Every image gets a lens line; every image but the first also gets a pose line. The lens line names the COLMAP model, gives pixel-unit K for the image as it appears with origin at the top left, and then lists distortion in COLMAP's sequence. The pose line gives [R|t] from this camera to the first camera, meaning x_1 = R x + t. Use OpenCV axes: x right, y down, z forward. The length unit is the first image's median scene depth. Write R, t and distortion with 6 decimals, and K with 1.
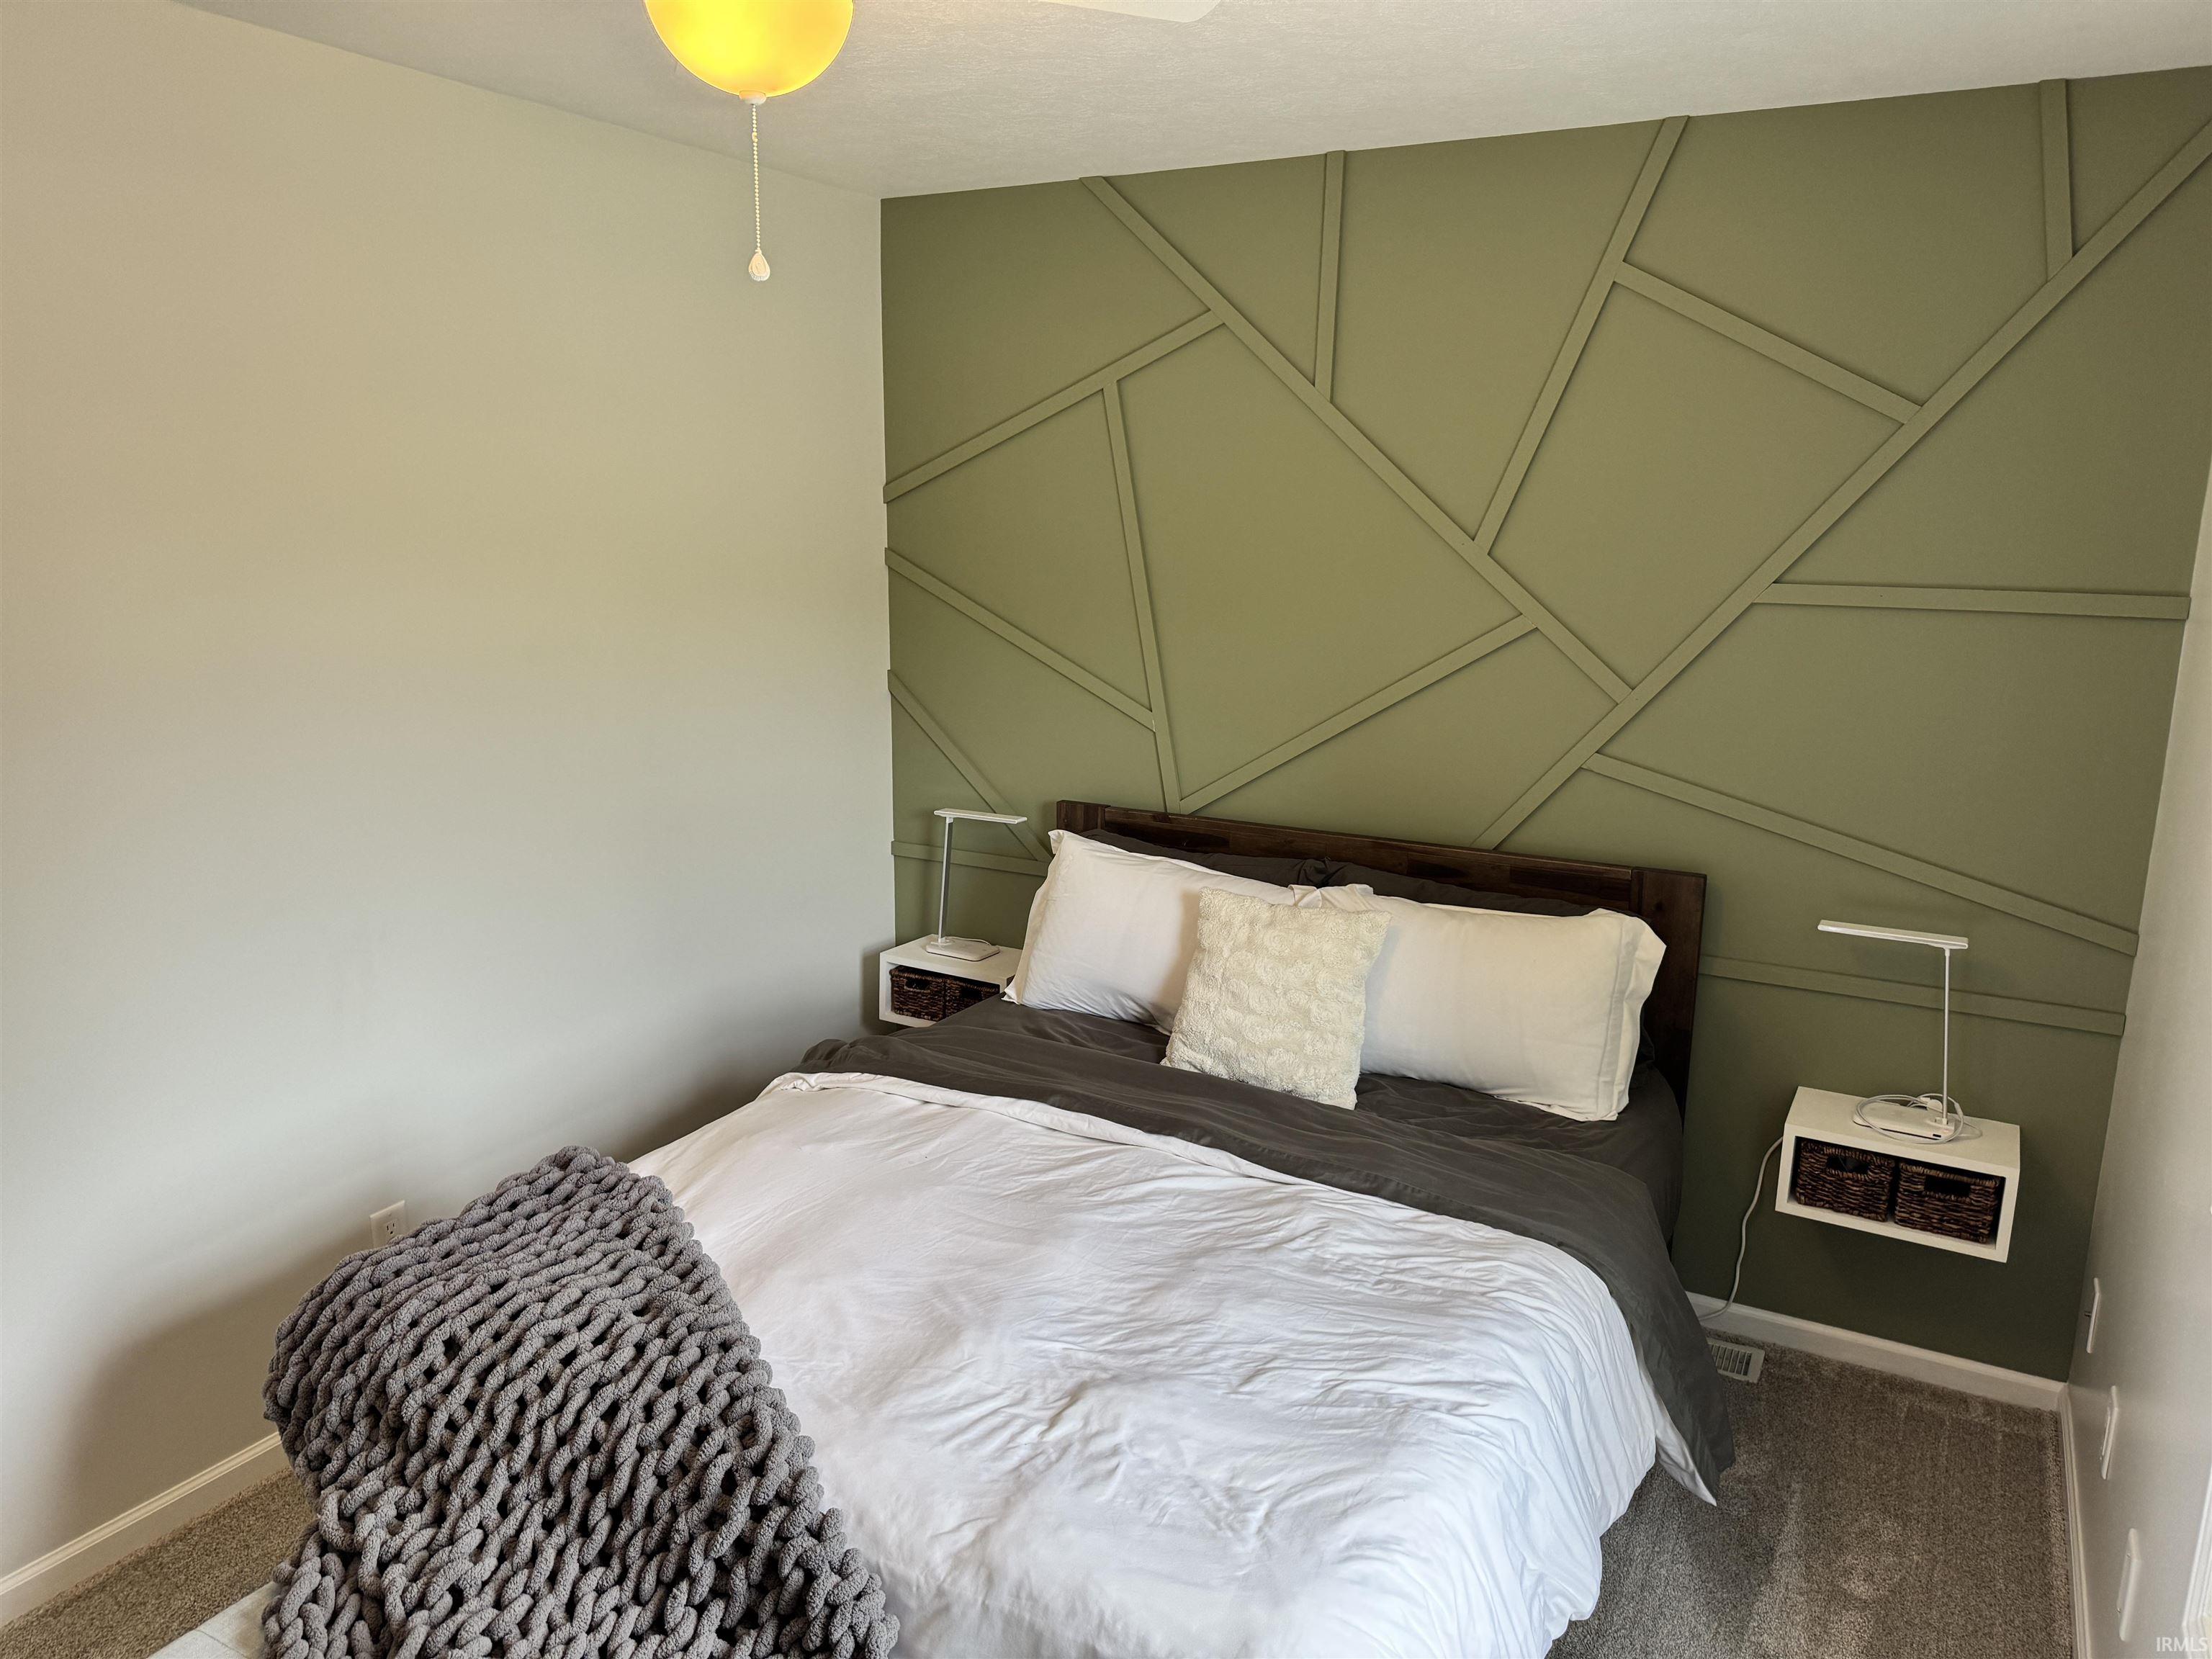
lens RADIAL K [[1545.7, 0, 1106.0], [0, 1545.7, 829.5], [0, 0, 1]] dist [0.060528, -0.078654]
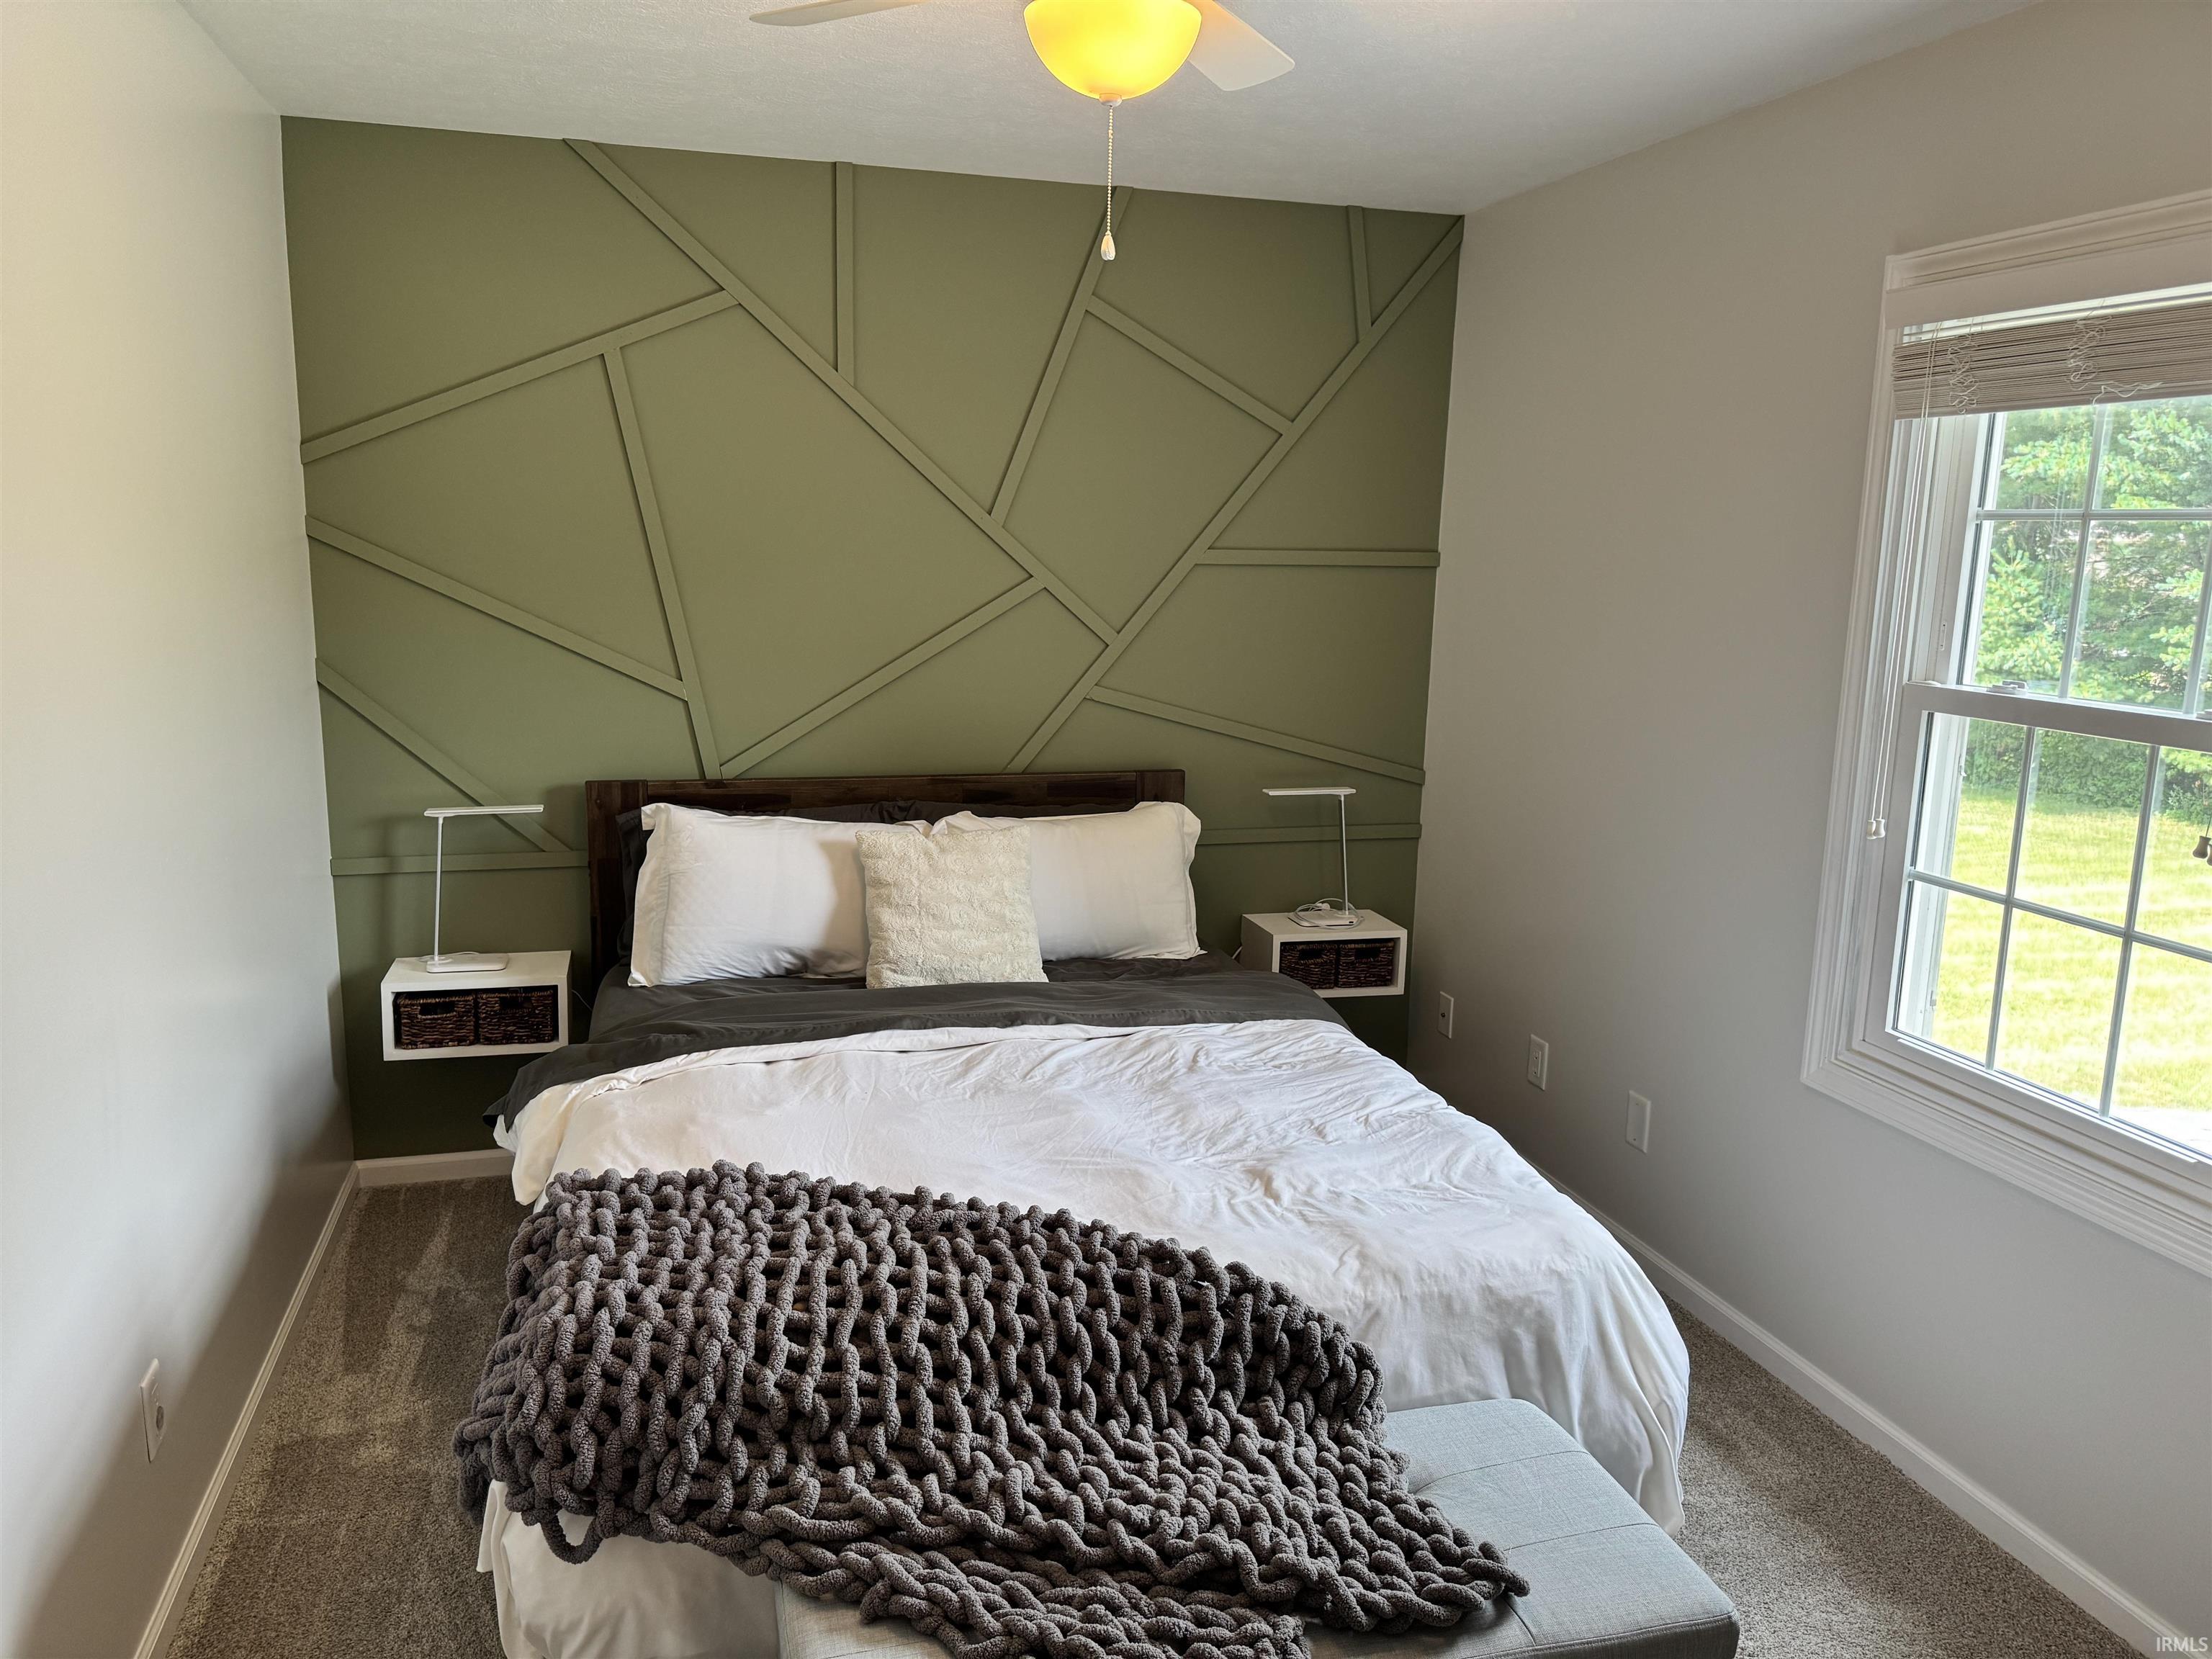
lens RADIAL K [[1531.4, 0, 1115.2], [0, 1531.4, 814.2], [0, 0, 1]] dist [0.152184, -0.306685]
pose [[0.699313, -0.123439, 0.704077, -0.613134], [0.132010, 0.990337, 0.042509, 0.003918], [-0.702520, 0.063218, 0.708851, 0.119401]]
